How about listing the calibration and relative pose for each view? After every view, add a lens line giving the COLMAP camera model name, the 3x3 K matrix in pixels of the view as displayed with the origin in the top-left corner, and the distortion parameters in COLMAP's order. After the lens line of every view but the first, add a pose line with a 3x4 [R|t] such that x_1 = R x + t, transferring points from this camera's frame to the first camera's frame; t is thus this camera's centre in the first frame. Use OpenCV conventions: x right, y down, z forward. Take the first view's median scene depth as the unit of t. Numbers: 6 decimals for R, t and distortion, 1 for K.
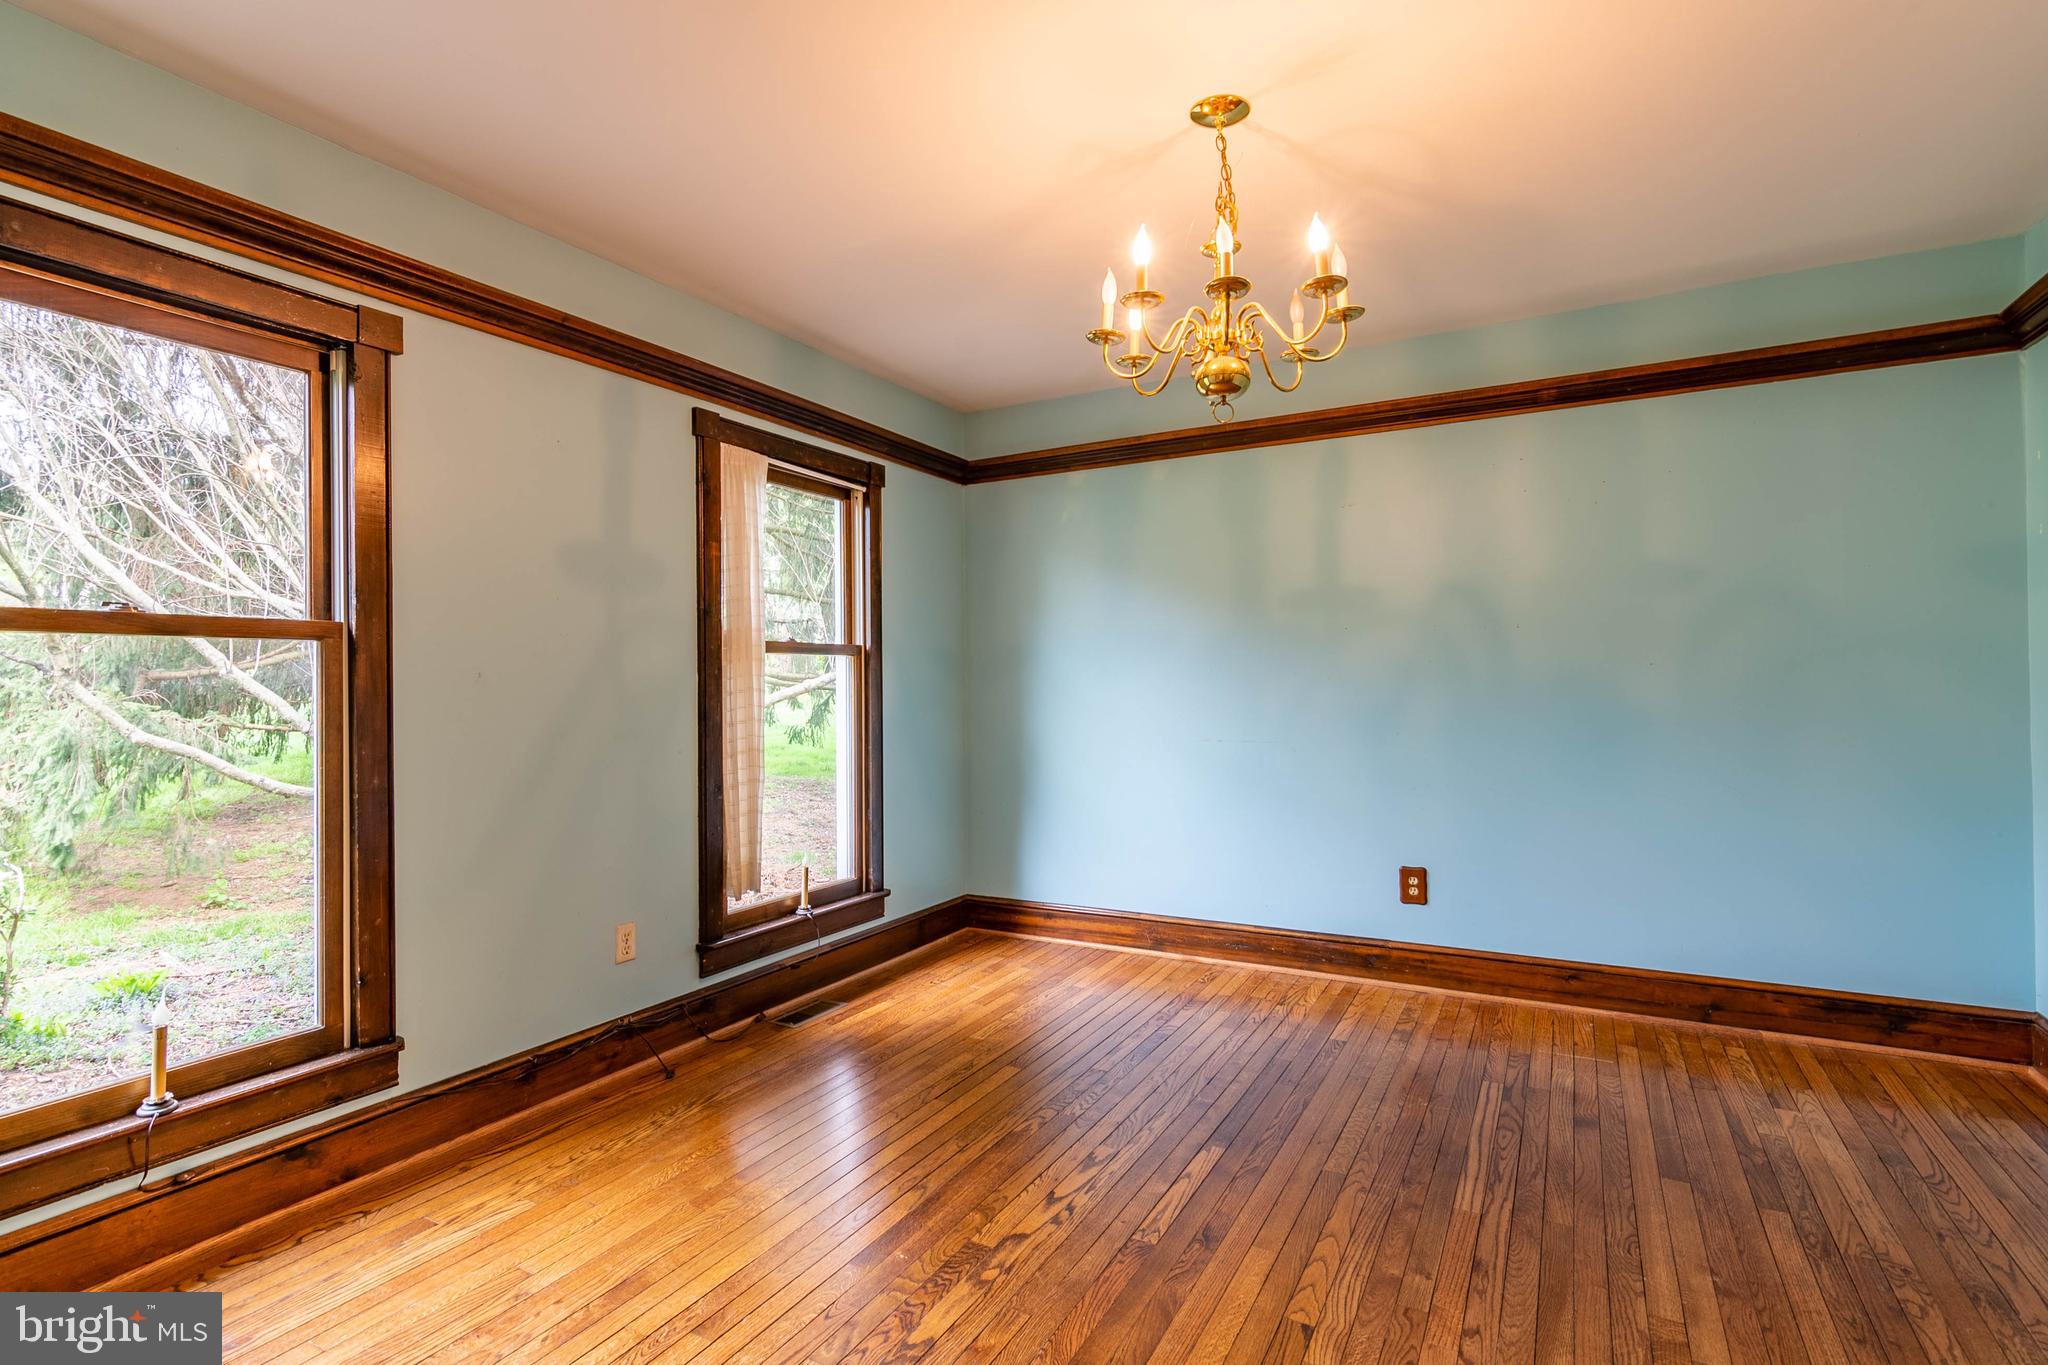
lens RADIAL K [[992.0, 0, 1020.1], [0, 992.0, 684.2], [0, 0, 1]] dist [-0.000019, 0.002497]
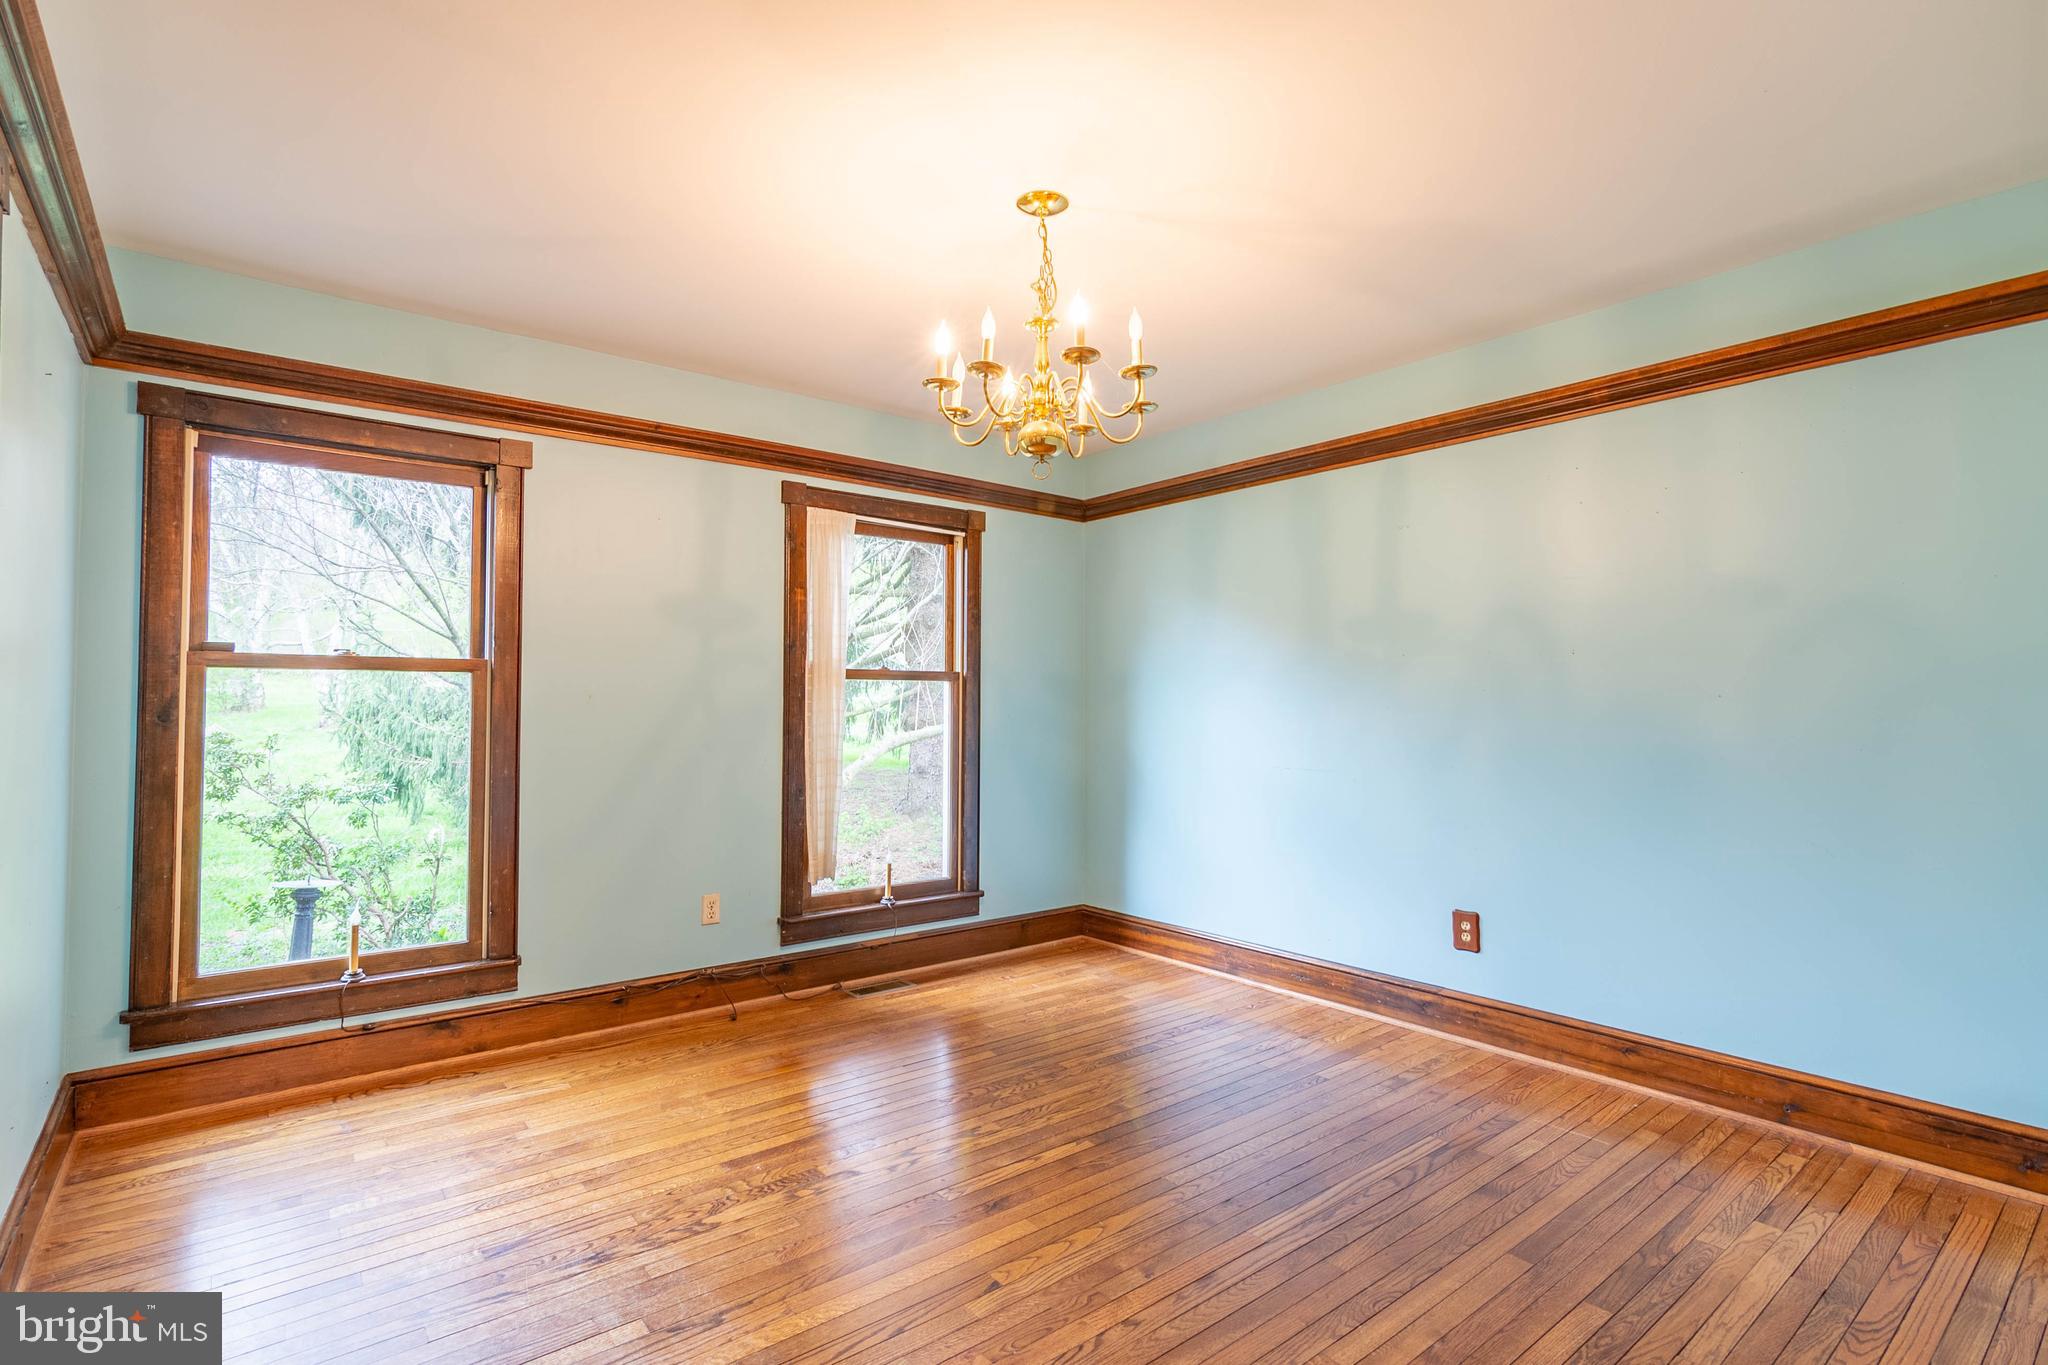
lens RADIAL K [[992.0, 0, 1020.1], [0, 992.0, 684.2], [0, 0, 1]] dist [-0.000019, 0.002497]
pose [[0.927085, 0.004976, -0.374818, 0.397263], [-0.012326, 0.999776, -0.017215, -0.008232], [0.374648, 0.020579, 0.926939, -0.027302]]
